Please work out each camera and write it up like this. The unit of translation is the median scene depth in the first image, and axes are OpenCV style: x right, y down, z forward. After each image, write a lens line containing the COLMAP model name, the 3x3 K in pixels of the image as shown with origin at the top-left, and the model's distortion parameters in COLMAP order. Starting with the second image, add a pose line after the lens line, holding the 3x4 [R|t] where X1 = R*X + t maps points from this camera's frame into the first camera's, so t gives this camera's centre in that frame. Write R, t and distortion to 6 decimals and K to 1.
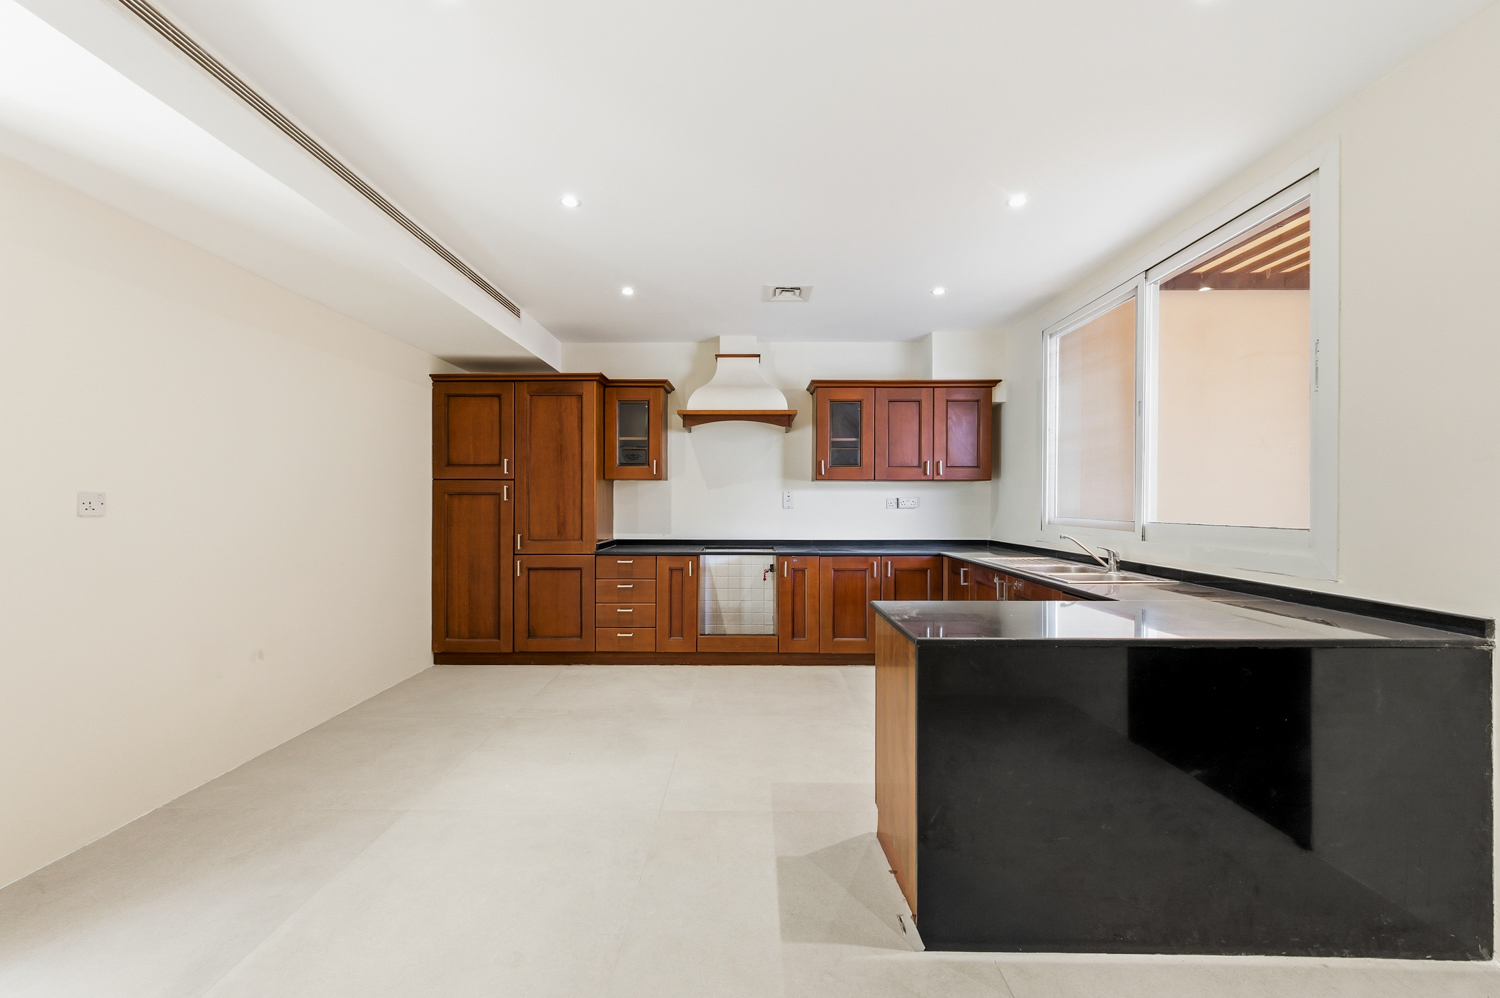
lens RADIAL K [[594.6, 0, 745.5], [0, 594.6, 503.7], [0, 0, 1]] dist [-0.001761, -0.000721]
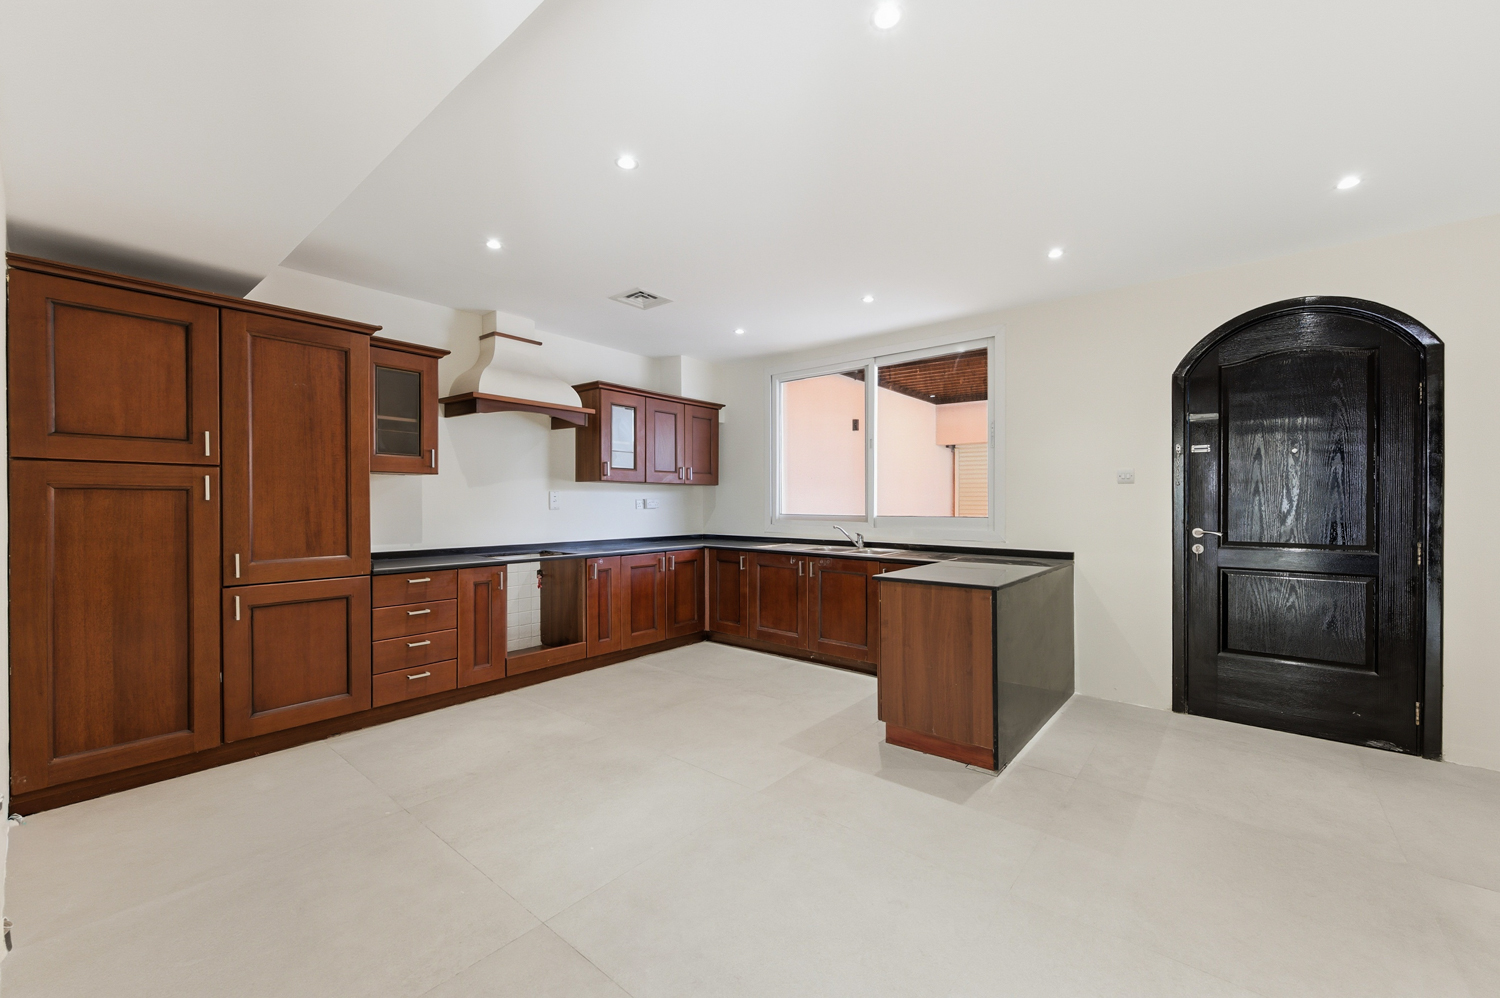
lens RADIAL K [[594.6, 0, 752.4], [0, 594.6, 503.2], [0, 0, 1]] dist [-0.001761, -0.000721]
pose [[0.623262, 0.000624, 0.782013, -0.527384], [-0.001995, 0.999998, 0.000792, -0.003610], [-0.782011, -0.002054, 0.623261, 0.181373]]
